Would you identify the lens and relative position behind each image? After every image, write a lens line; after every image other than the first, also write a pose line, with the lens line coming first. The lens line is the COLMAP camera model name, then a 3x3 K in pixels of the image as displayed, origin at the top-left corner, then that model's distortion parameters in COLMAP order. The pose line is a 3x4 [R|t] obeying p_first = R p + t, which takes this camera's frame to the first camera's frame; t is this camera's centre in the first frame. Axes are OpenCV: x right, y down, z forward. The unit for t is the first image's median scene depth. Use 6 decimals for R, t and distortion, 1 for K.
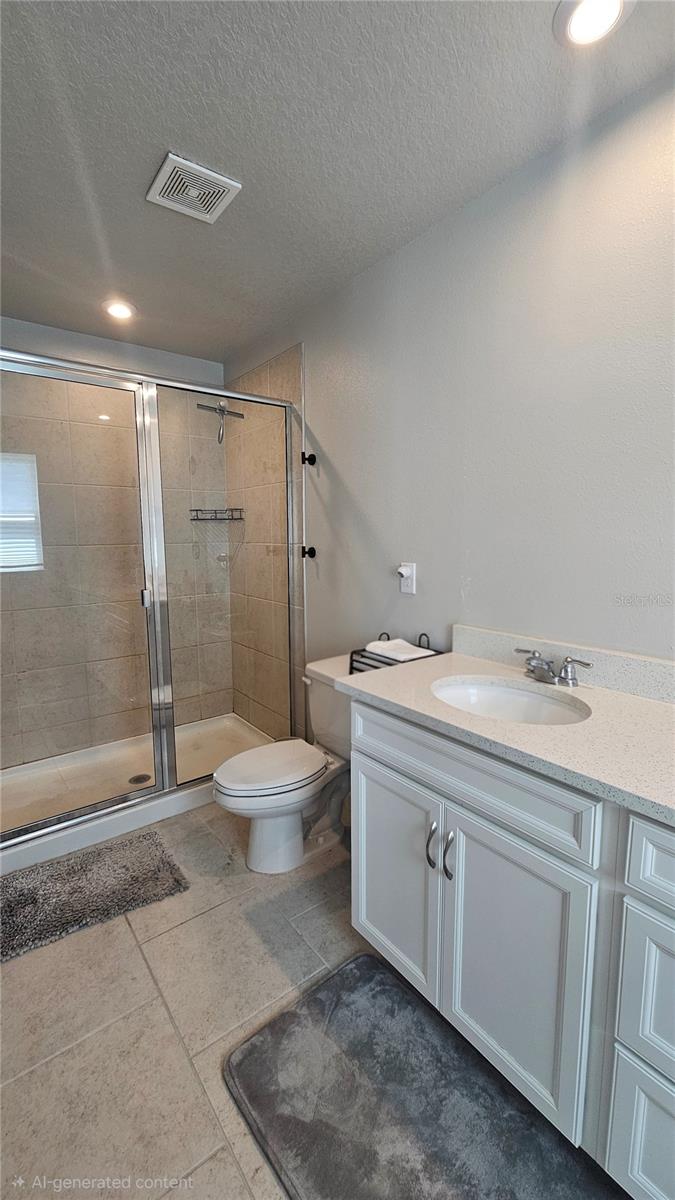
lens RADIAL K [[491.6, 0, 337.4], [0, 491.6, 593.9], [0, 0, 1]] dist [0.001224, 0.000788]
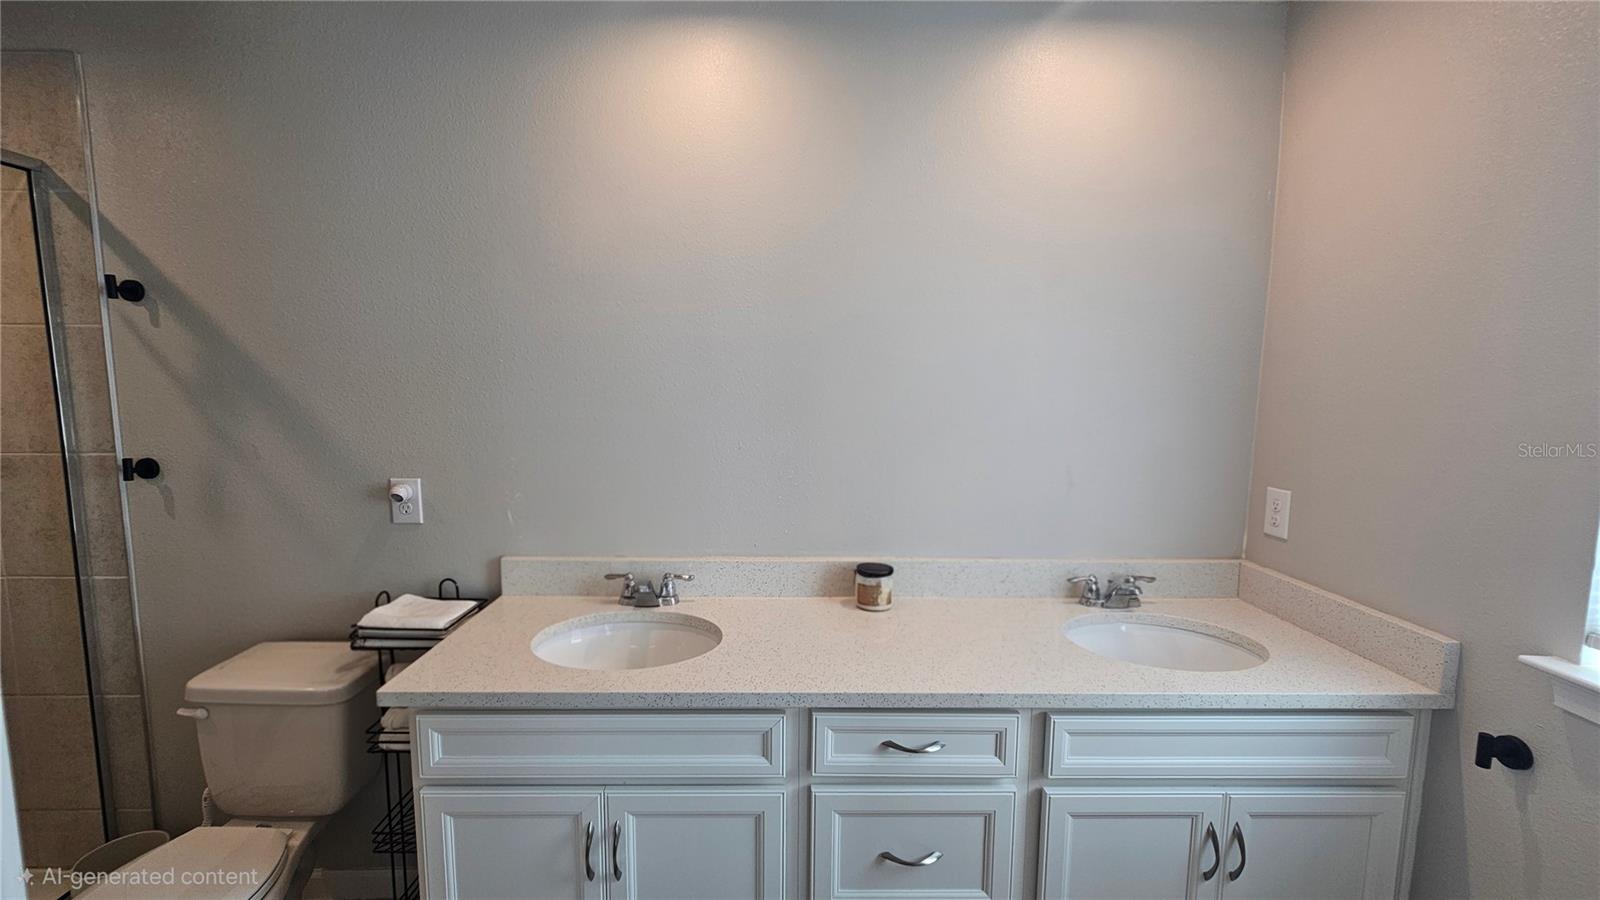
lens RADIAL K [[655.4, 0, 791.0], [0, 655.4, 450.1], [0, 0, 1]] dist [0.001224, 0.000788]
pose [[0.600840, -0.078602, 0.795495, -0.256741], [0.086051, 0.995731, 0.033393, -0.089267], [-0.794724, 0.048389, 0.605039, 0.049106]]
